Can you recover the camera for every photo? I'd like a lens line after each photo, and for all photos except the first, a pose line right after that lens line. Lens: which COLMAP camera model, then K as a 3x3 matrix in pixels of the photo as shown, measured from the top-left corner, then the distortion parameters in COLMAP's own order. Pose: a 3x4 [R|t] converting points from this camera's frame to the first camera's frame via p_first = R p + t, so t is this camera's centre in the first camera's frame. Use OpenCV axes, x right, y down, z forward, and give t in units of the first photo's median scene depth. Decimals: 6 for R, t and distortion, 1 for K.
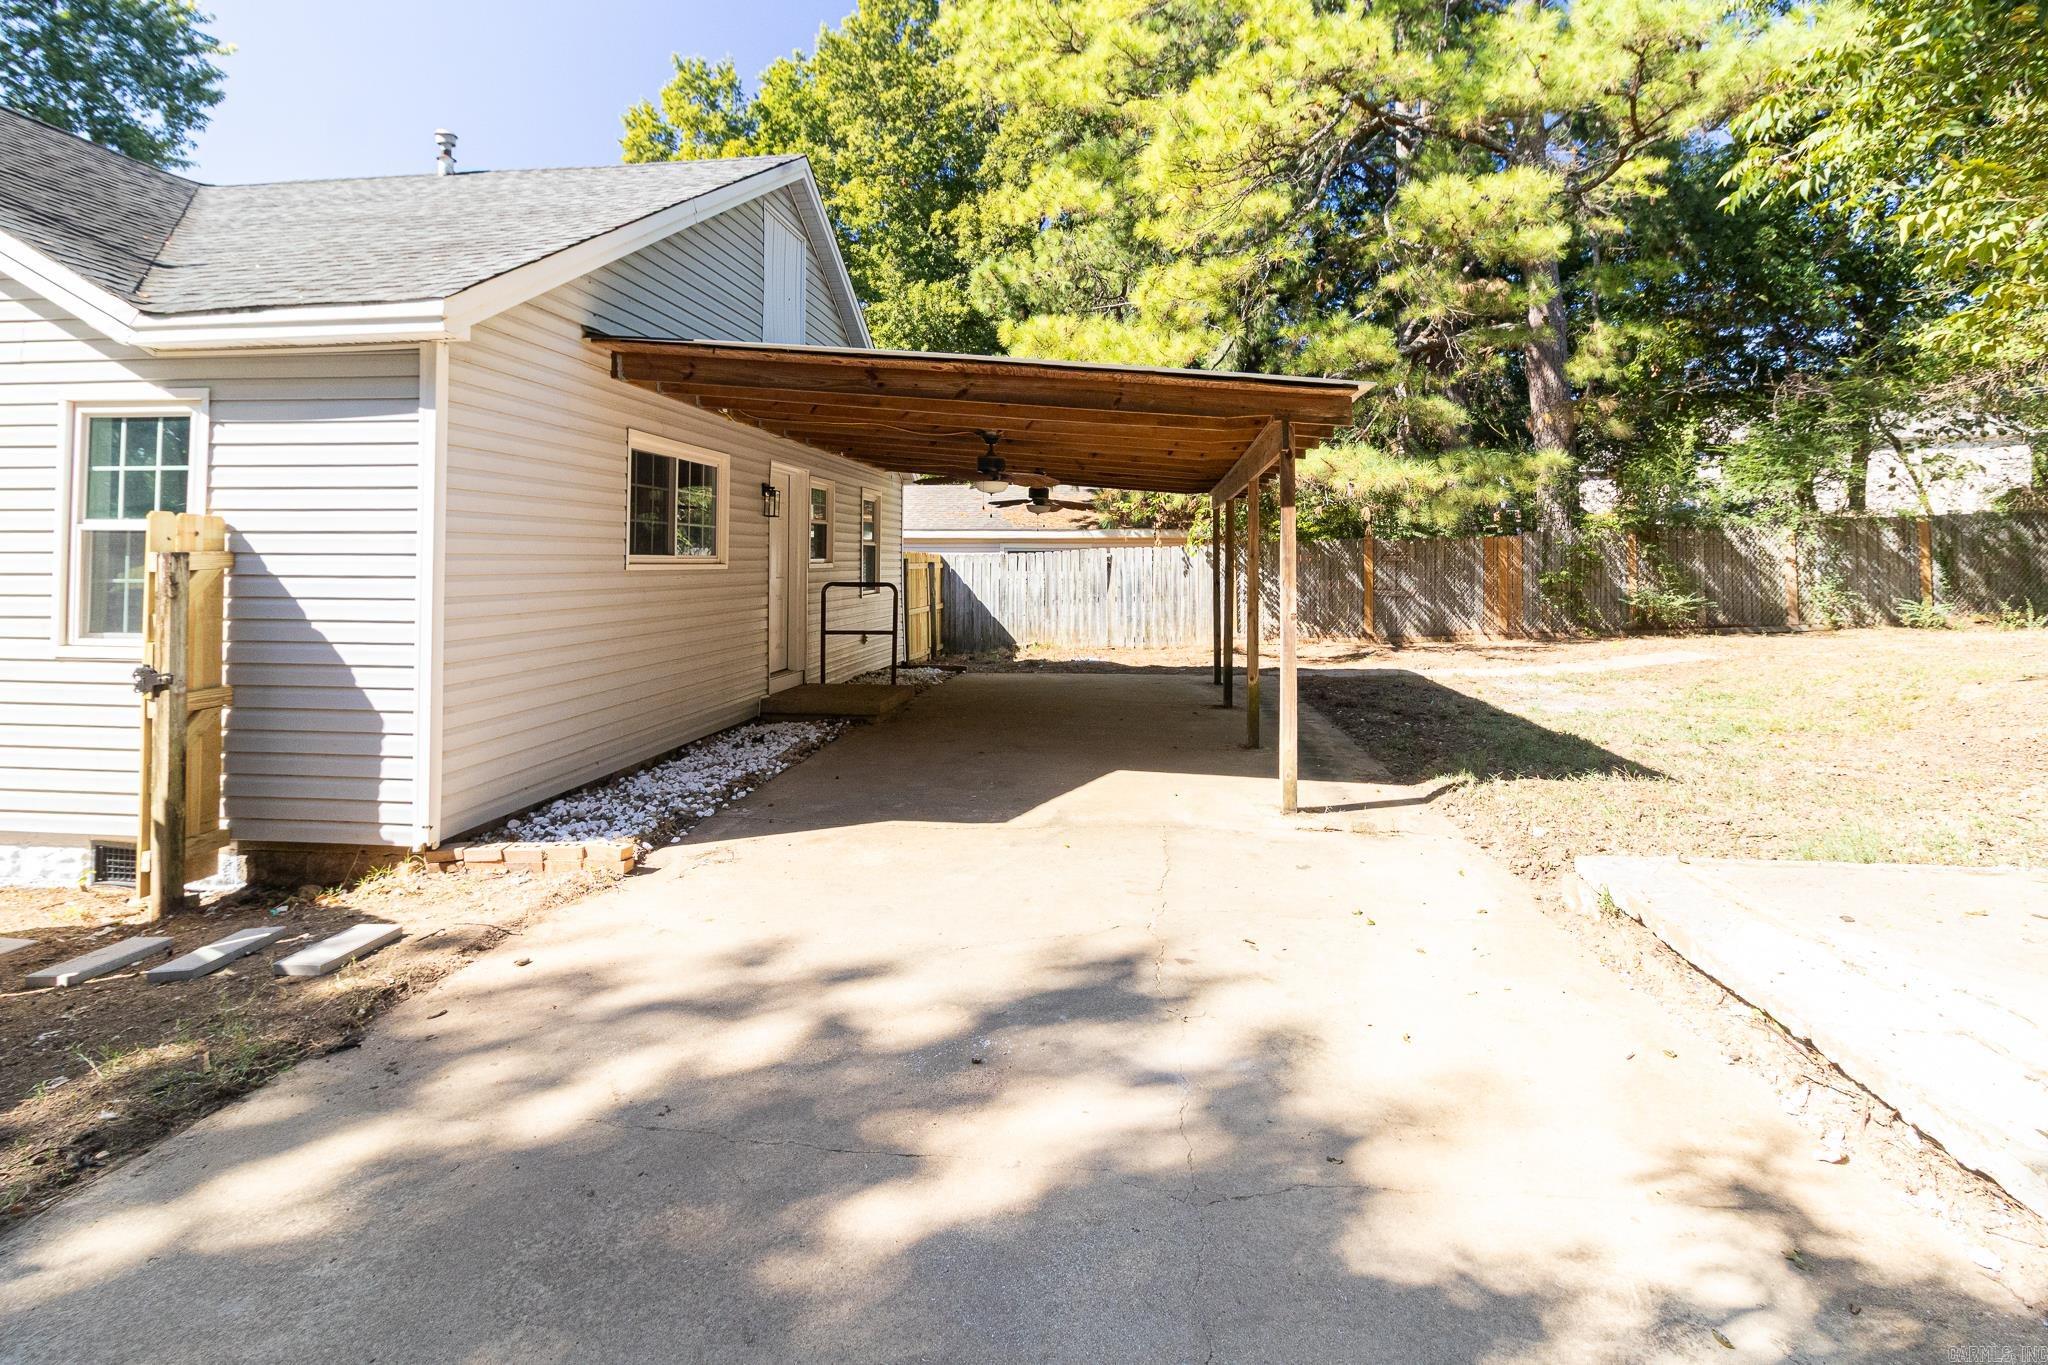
lens RADIAL K [[956.2, 0, 1028.8], [0, 956.2, 527.0], [0, 0, 1]] dist [0.003101, 0.001118]
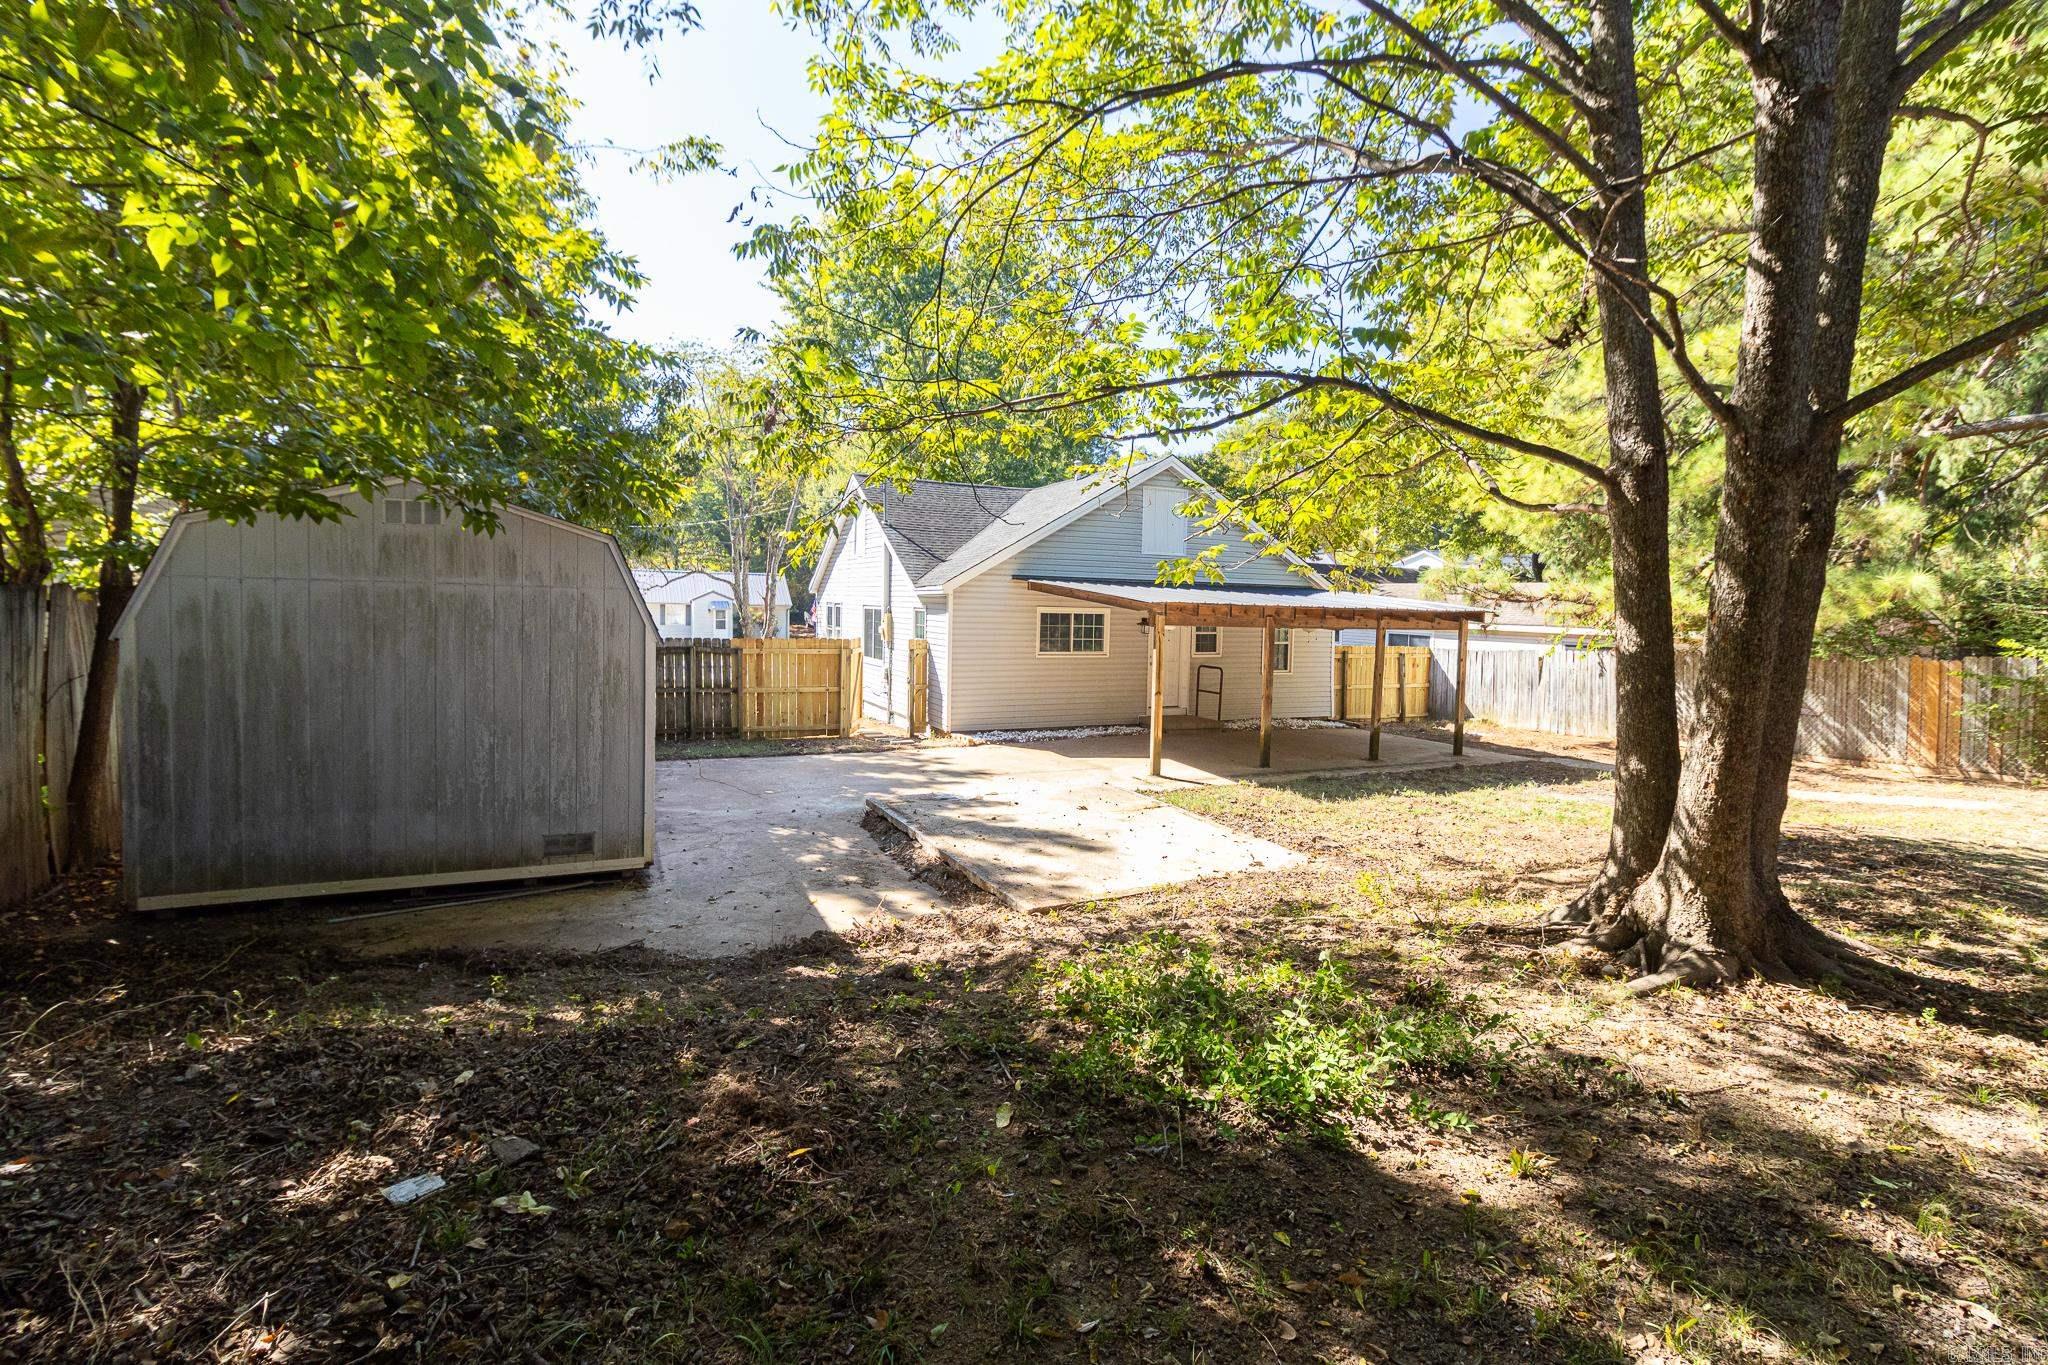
lens RADIAL K [[941.5, 0, 1060.5], [0, 941.5, 626.0], [0, 0, 1]] dist [0.003294, 0.000446]
pose [[0.544854, 0.033049, -0.837880, 0.792124], [0.007752, 0.998982, 0.044444, -0.069121], [0.838495, -0.030711, 0.544043, -0.178181]]
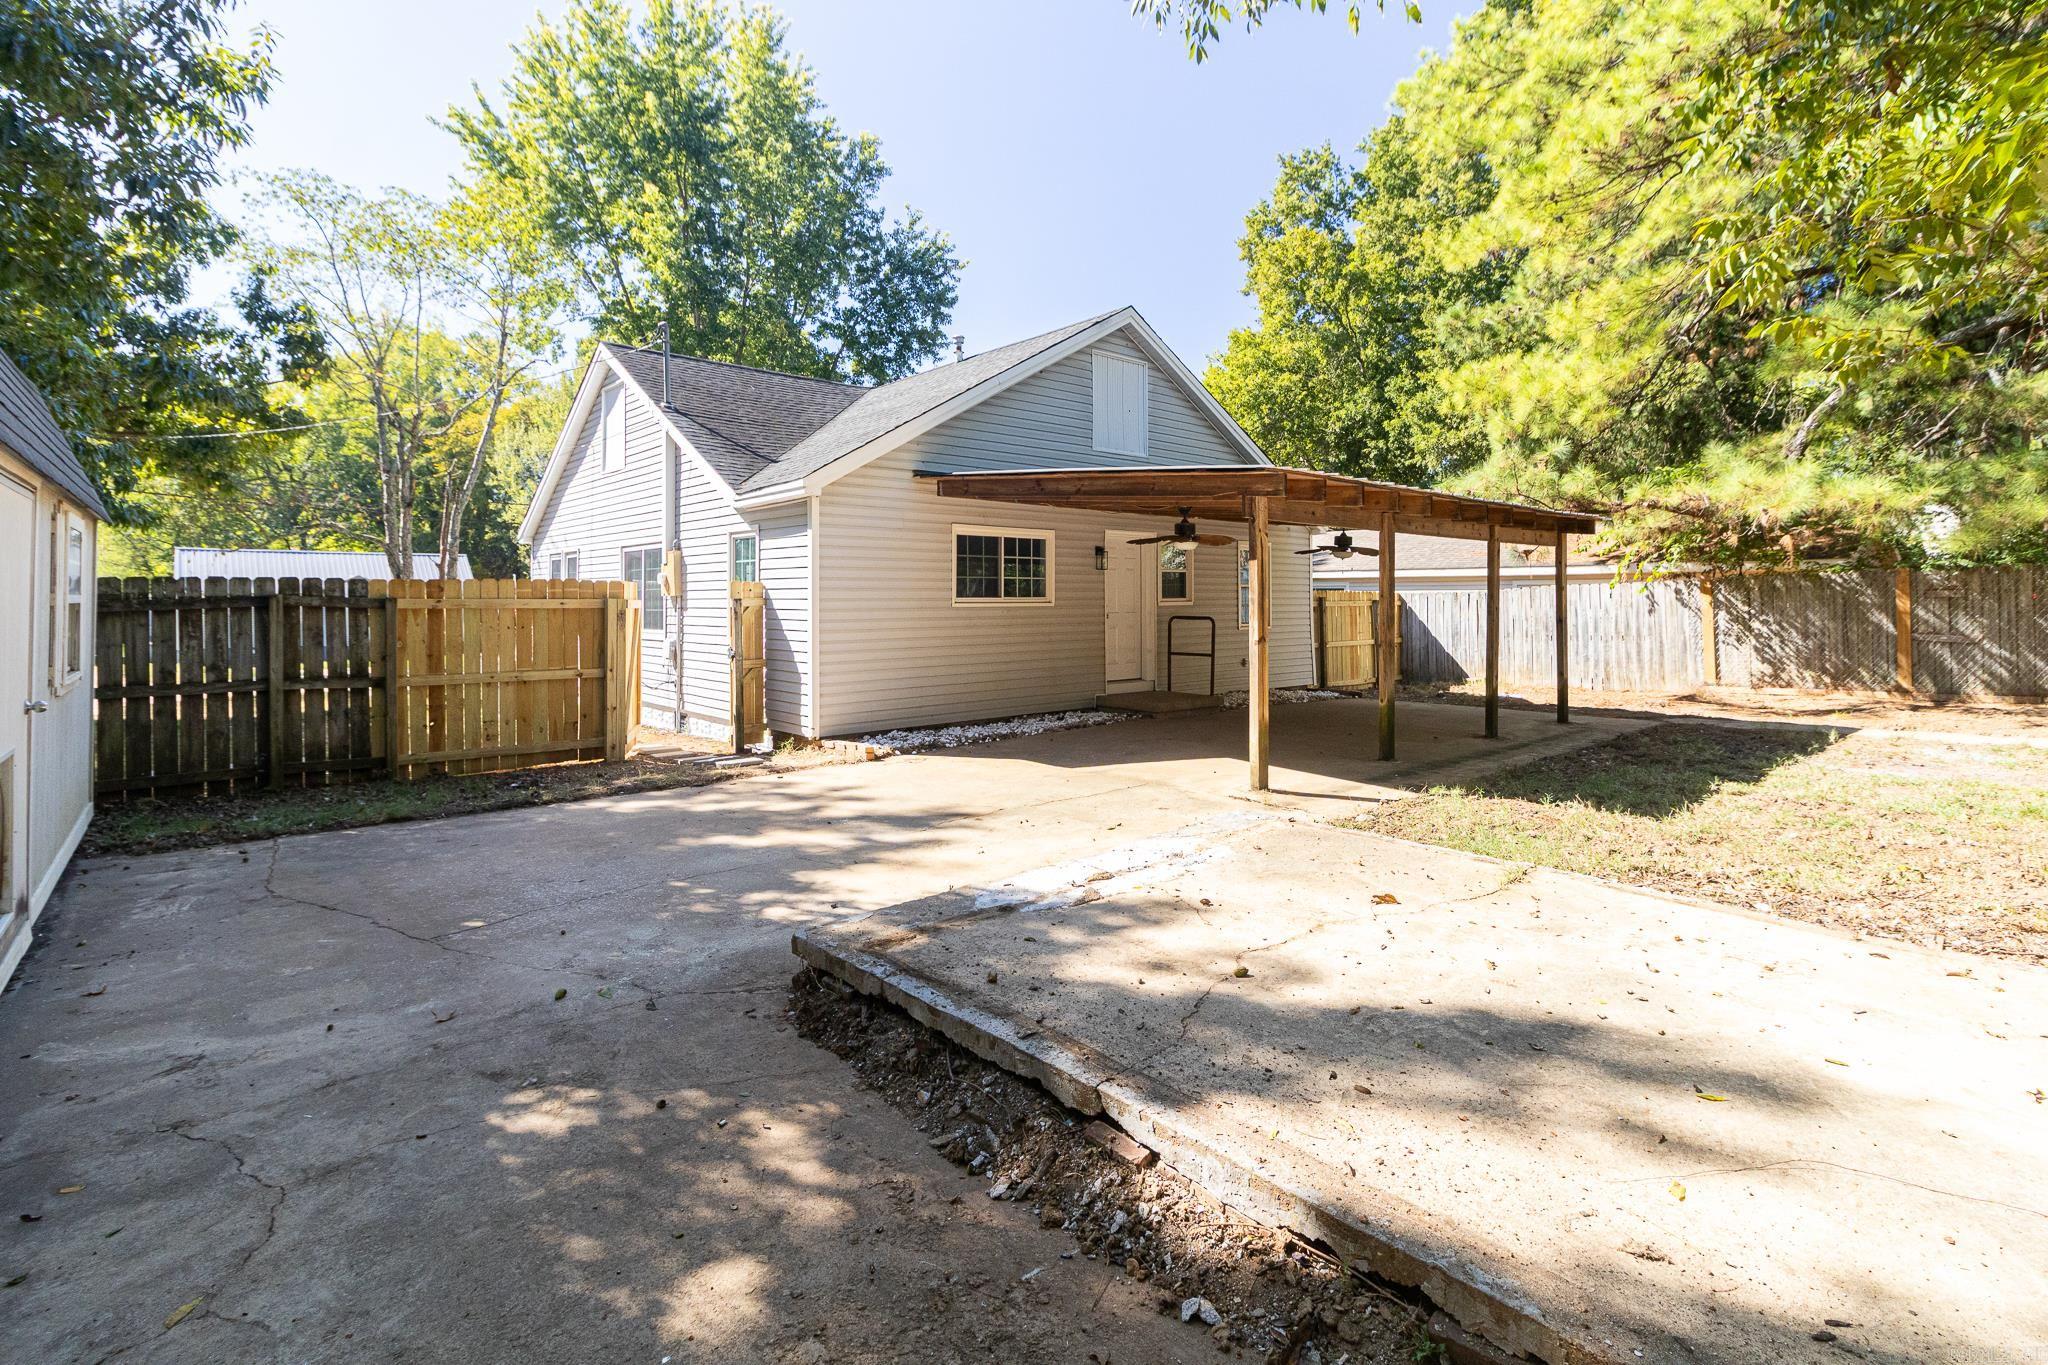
lens RADIAL K [[954.1, 0, 1074.2], [0, 954.1, 574.6], [0, 0, 1]] dist [0.001076, 0.000274]
pose [[0.759346, -0.018971, -0.650410, 0.354160], [0.026696, 0.999642, 0.002010, -0.004089], [0.650139, -0.018890, 0.759580, -0.063448]]
